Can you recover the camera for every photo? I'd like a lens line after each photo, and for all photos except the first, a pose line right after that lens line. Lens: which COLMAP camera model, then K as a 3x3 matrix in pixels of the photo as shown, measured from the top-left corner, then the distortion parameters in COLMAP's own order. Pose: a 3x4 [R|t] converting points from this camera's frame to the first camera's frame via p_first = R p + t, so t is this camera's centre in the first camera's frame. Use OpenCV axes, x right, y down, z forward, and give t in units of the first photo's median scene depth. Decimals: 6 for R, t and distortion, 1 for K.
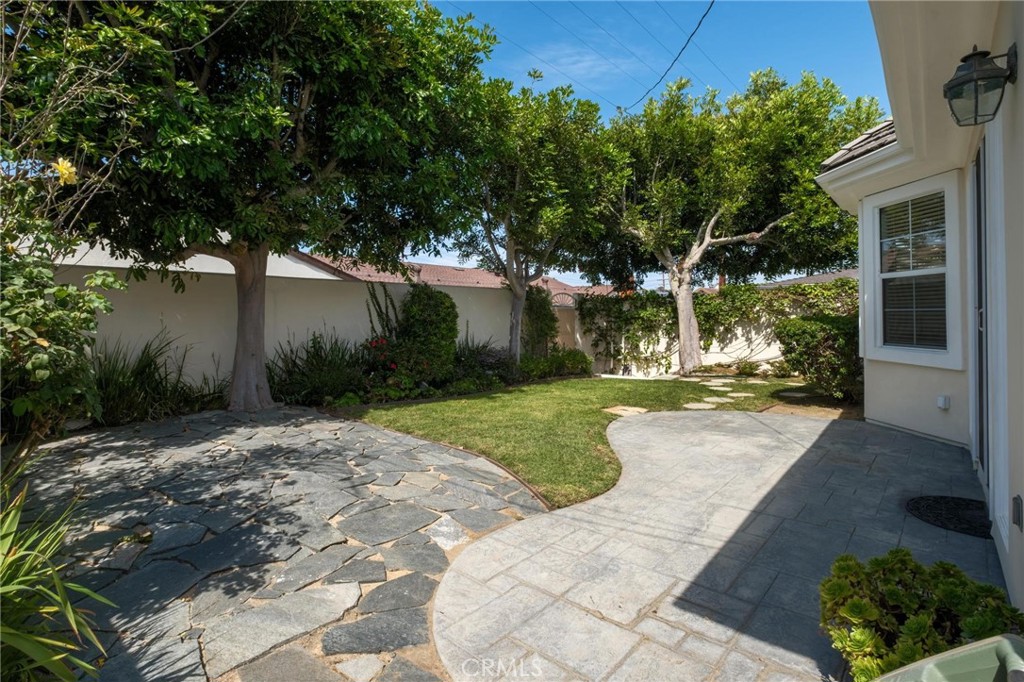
lens RADIAL K [[492.6, 0, 514.3], [0, 492.6, 333.6], [0, 0, 1]] dist [-0.001691, -0.000100]
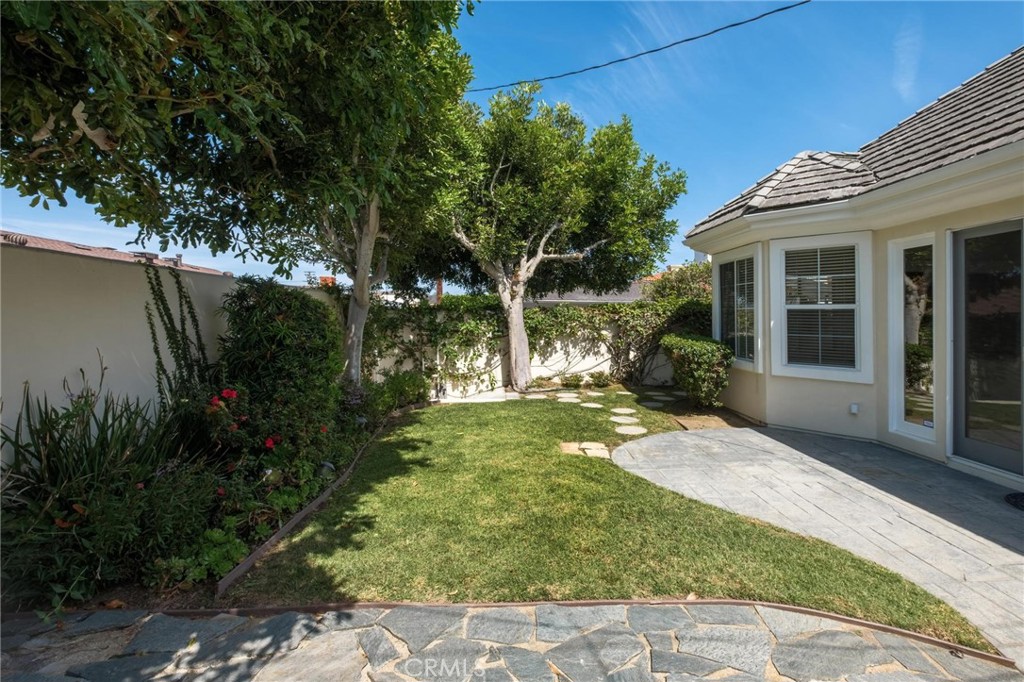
lens RADIAL K [[451.0, 0, 505.1], [0, 451.0, 338.9], [0, 0, 1]] dist [-0.001327, -0.000119]
pose [[0.713293, -0.016349, 0.700676, -0.305824], [0.006968, 0.999844, 0.016237, -0.034825], [-0.700832, -0.006700, 0.713295, 0.398892]]
